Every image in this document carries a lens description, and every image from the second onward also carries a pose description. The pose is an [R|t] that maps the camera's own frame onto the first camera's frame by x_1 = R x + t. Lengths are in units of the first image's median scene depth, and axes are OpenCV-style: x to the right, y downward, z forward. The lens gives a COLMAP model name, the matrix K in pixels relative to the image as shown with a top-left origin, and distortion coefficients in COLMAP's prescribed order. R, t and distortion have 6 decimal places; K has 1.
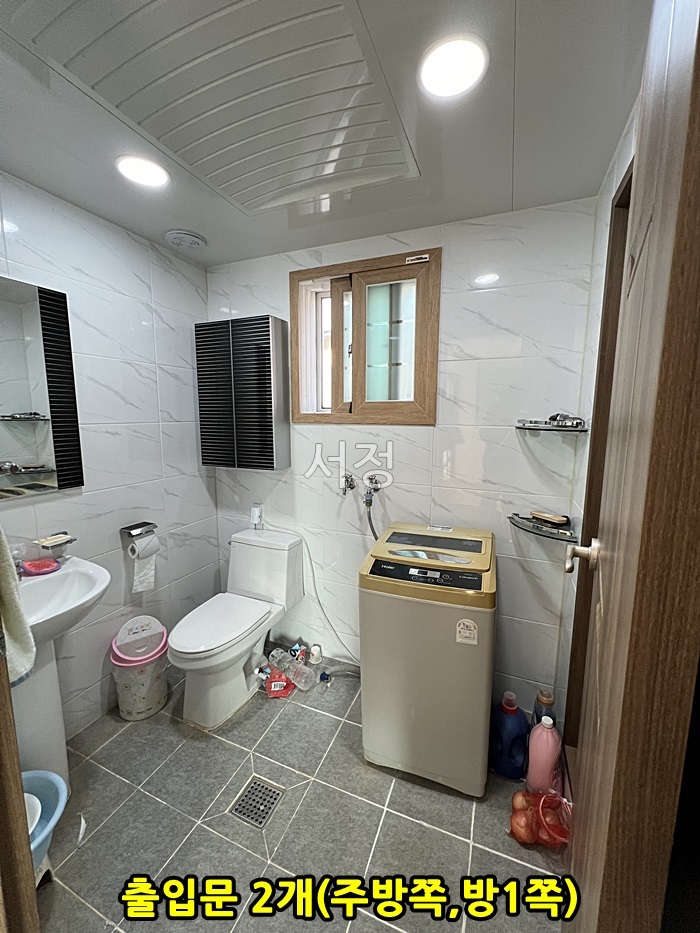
lens RADIAL K [[376.1, 0, 349.4], [0, 376.1, 466.3], [0, 0, 1]] dist [0.001469, 0.000107]
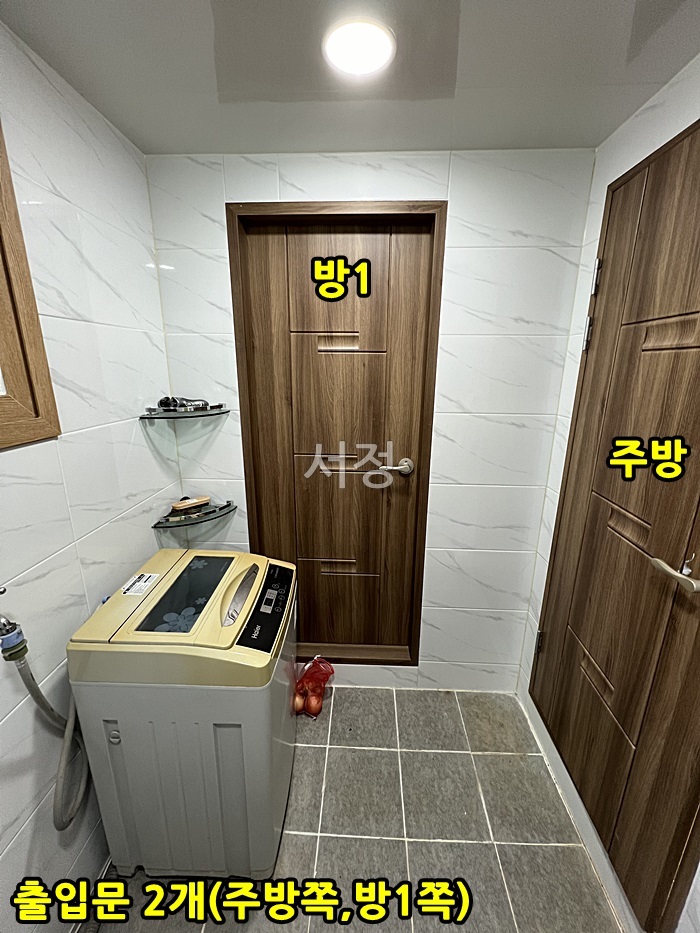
lens RADIAL K [[376.1, 0, 351.4], [0, 376.1, 463.0], [0, 0, 1]] dist [0.001469, 0.000107]
pose [[-0.361135, -0.246134, 0.899444, -0.466632], [0.115295, 0.945351, 0.304988, -0.208335], [-0.925359, 0.213843, -0.313022, 0.864033]]
